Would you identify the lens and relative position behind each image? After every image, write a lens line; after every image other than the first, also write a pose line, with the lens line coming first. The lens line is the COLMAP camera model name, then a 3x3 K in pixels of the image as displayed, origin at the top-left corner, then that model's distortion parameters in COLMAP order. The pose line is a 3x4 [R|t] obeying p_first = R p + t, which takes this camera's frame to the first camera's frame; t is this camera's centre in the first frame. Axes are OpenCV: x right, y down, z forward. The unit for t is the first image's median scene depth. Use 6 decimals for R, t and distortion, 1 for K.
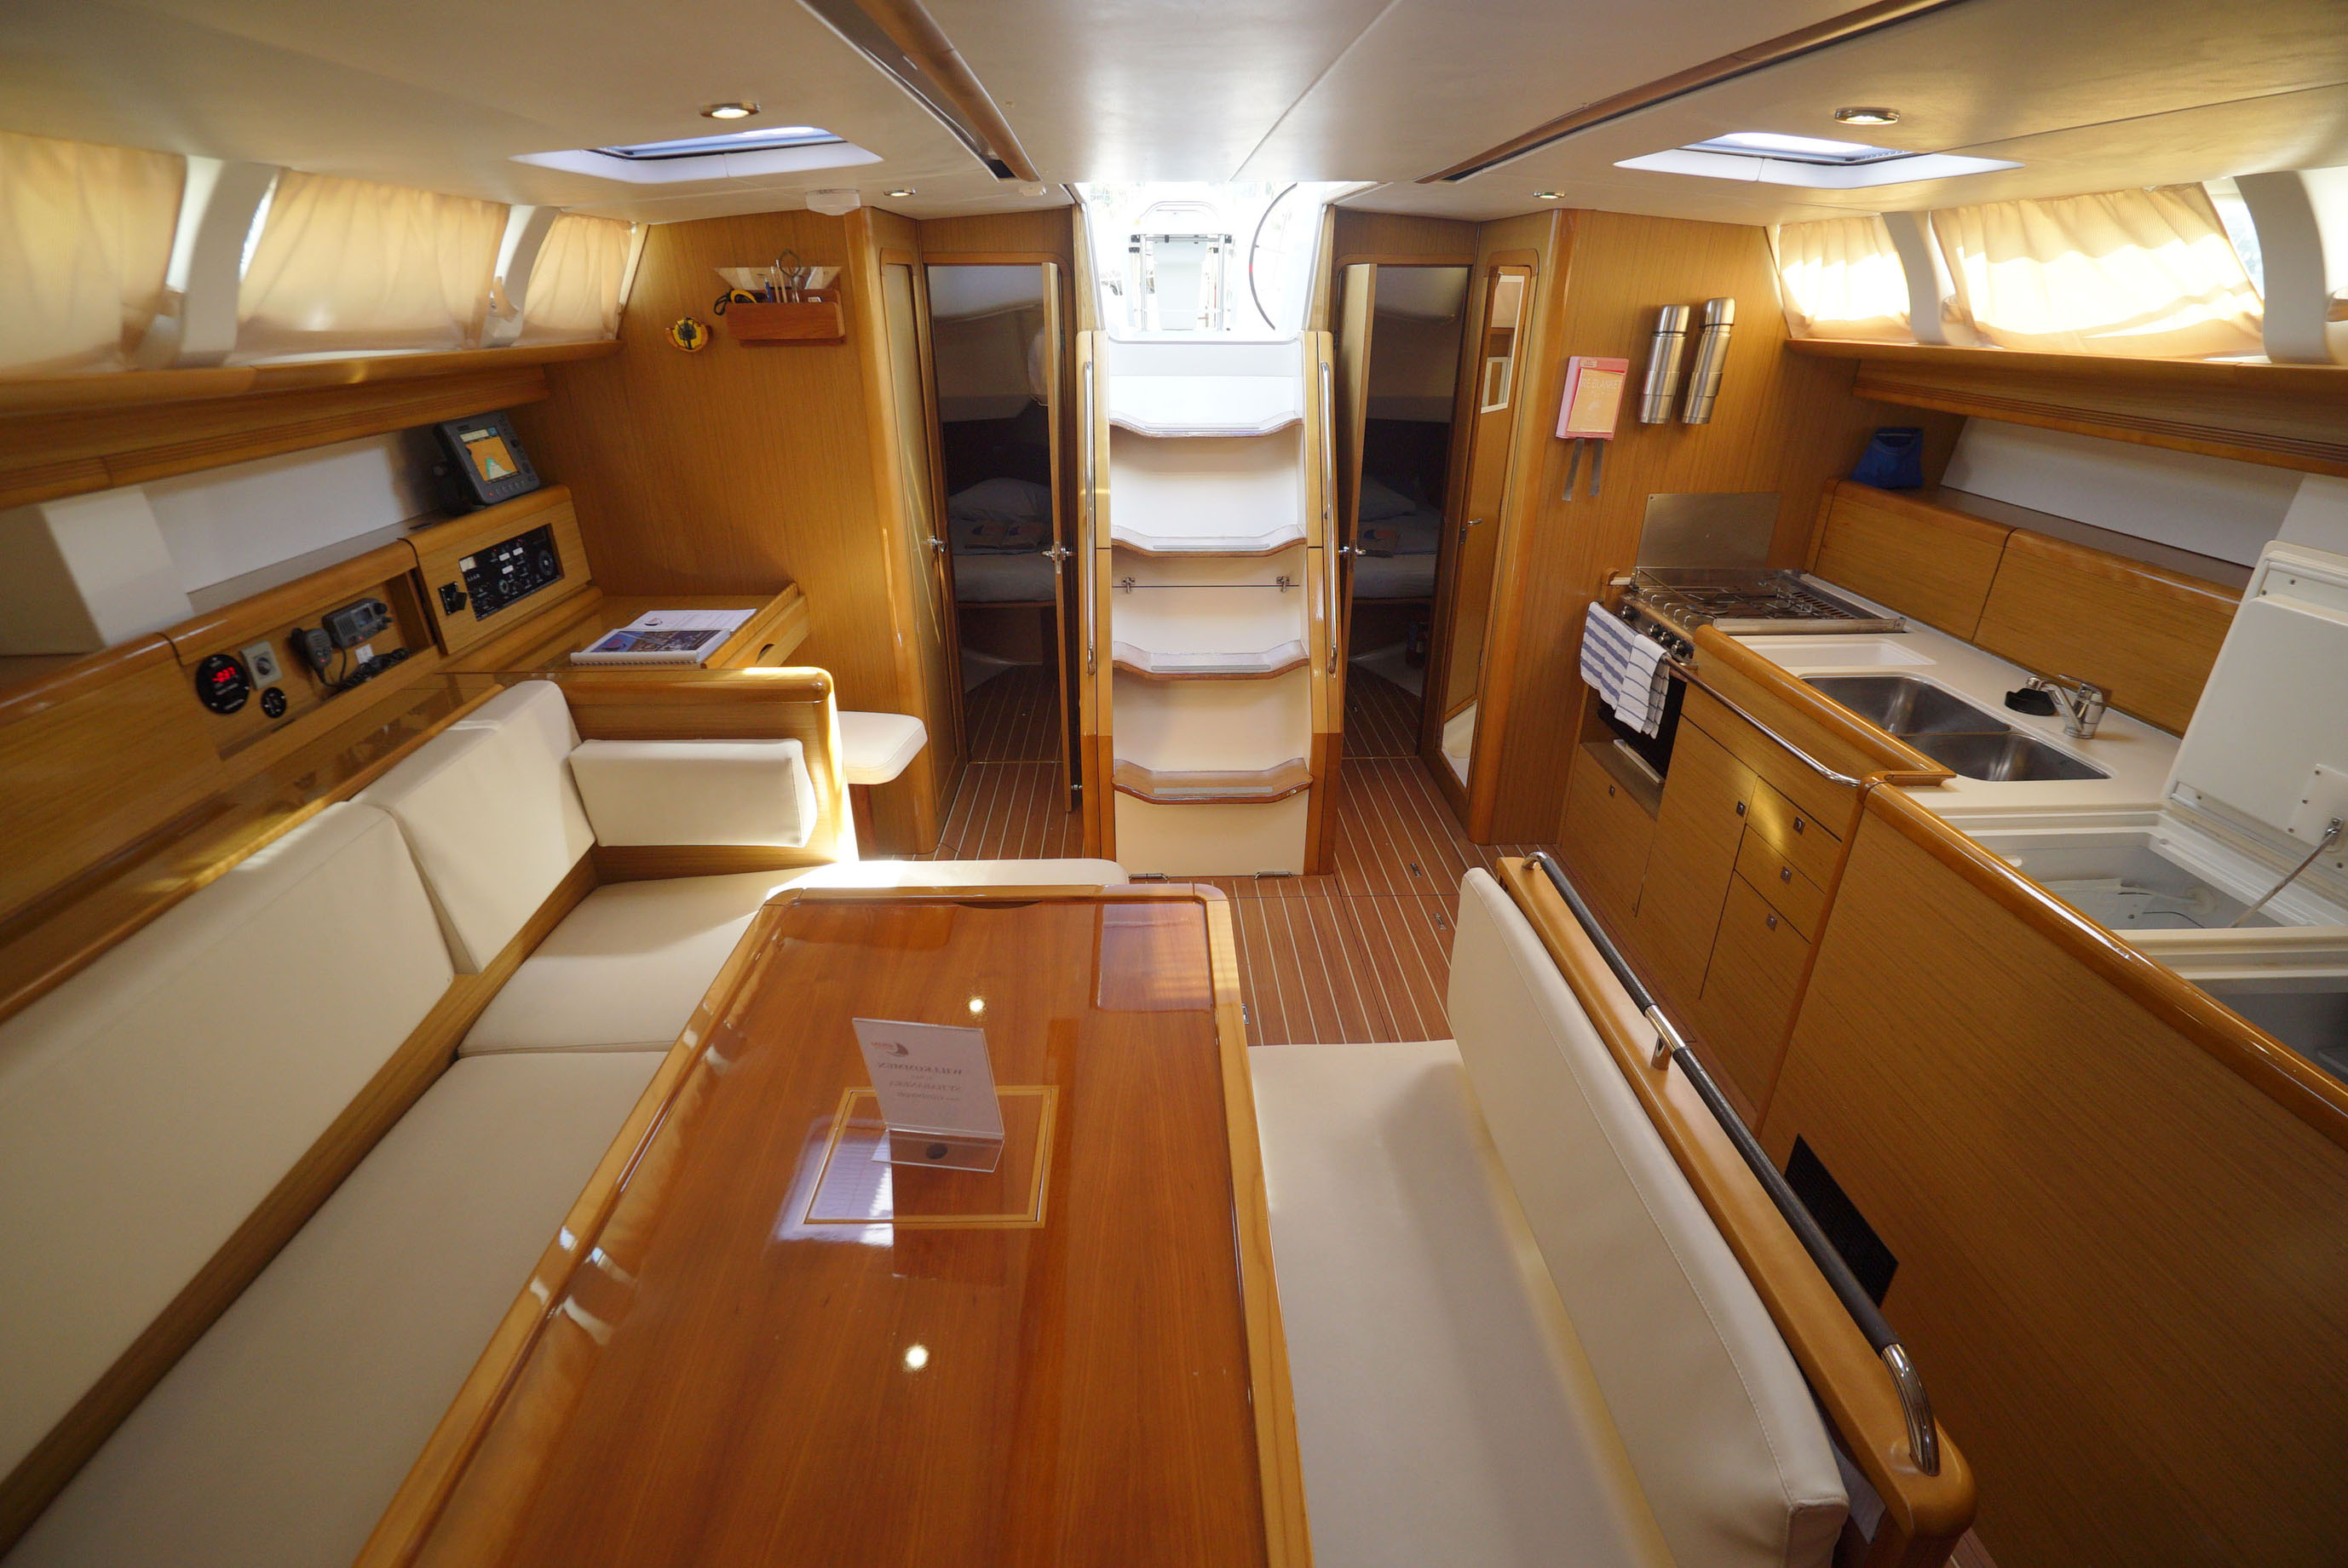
lens RADIAL K [[1052.5, 0, 1174.0], [0, 1052.5, 784.0], [0, 0, 1]] dist [-0.001952, -0.000667]
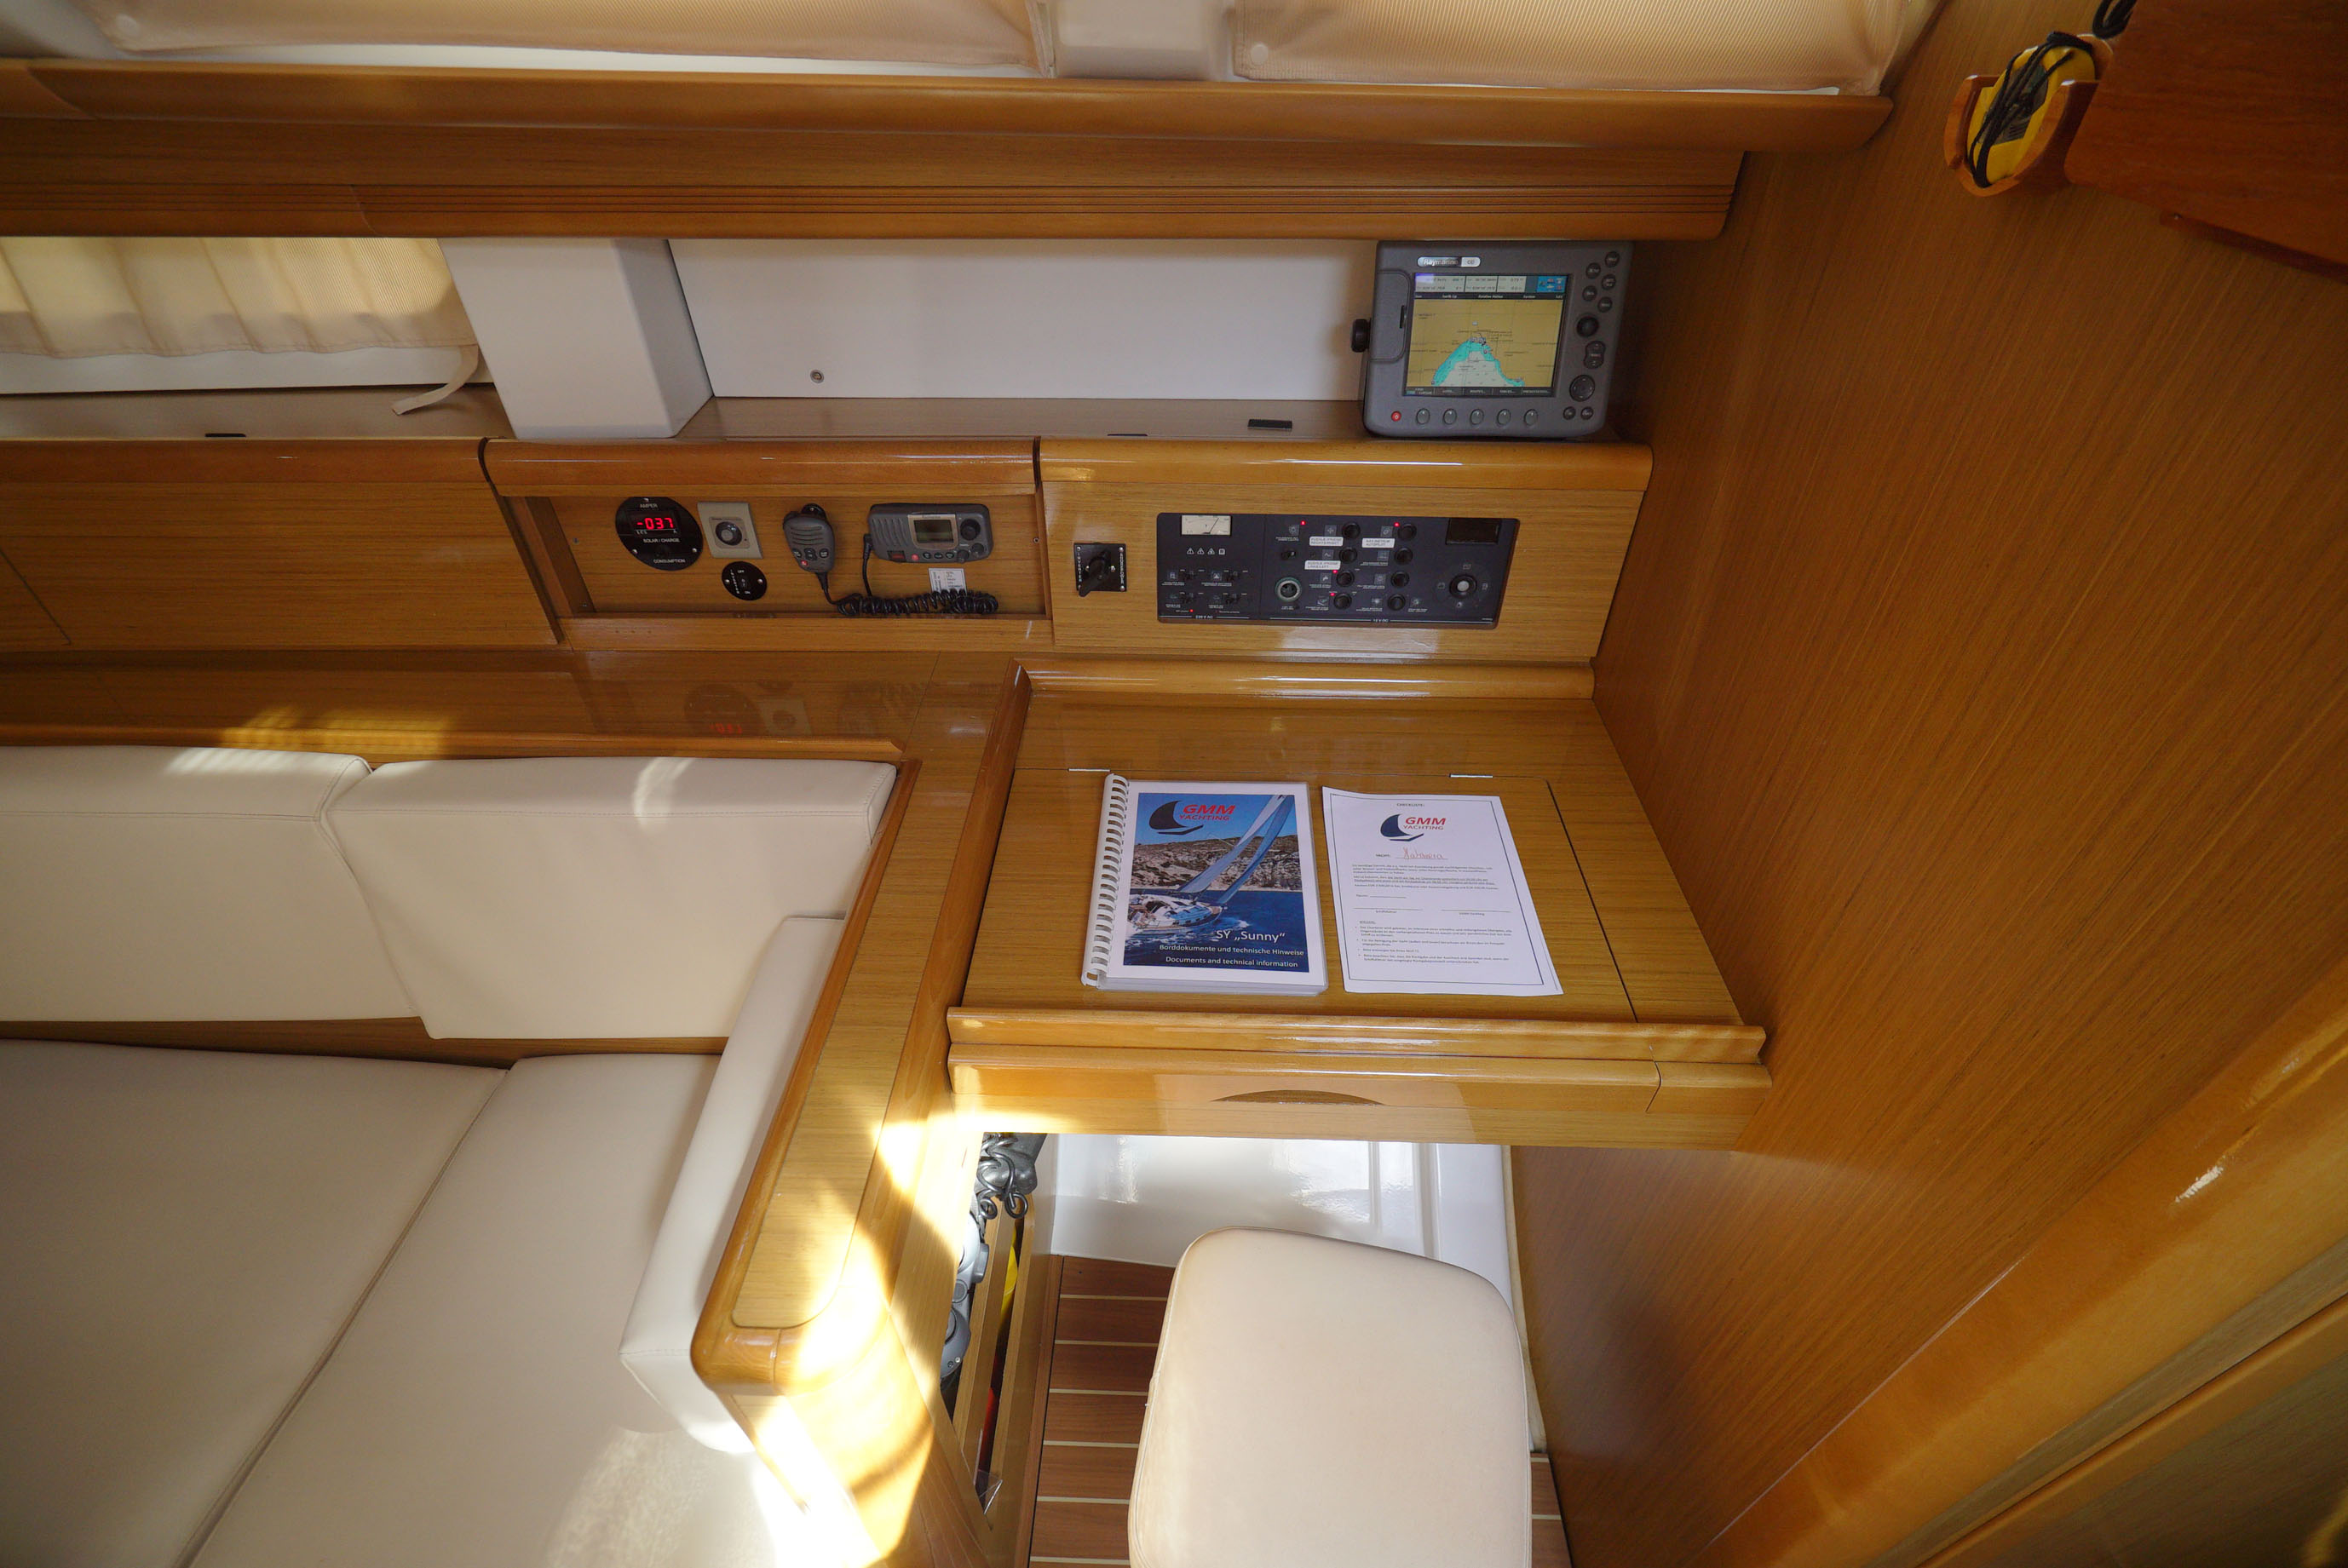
lens RADIAL K [[1052.5, 0, 1174.0], [0, 1052.5, 784.0], [0, 0, 1]] dist [-0.001952, -0.000667]
pose [[-0.074074, 0.640706, -0.764205, -0.189575], [-0.425573, 0.672720, 0.605256, -0.404472], [0.901887, 0.370058, 0.222836, 0.870321]]
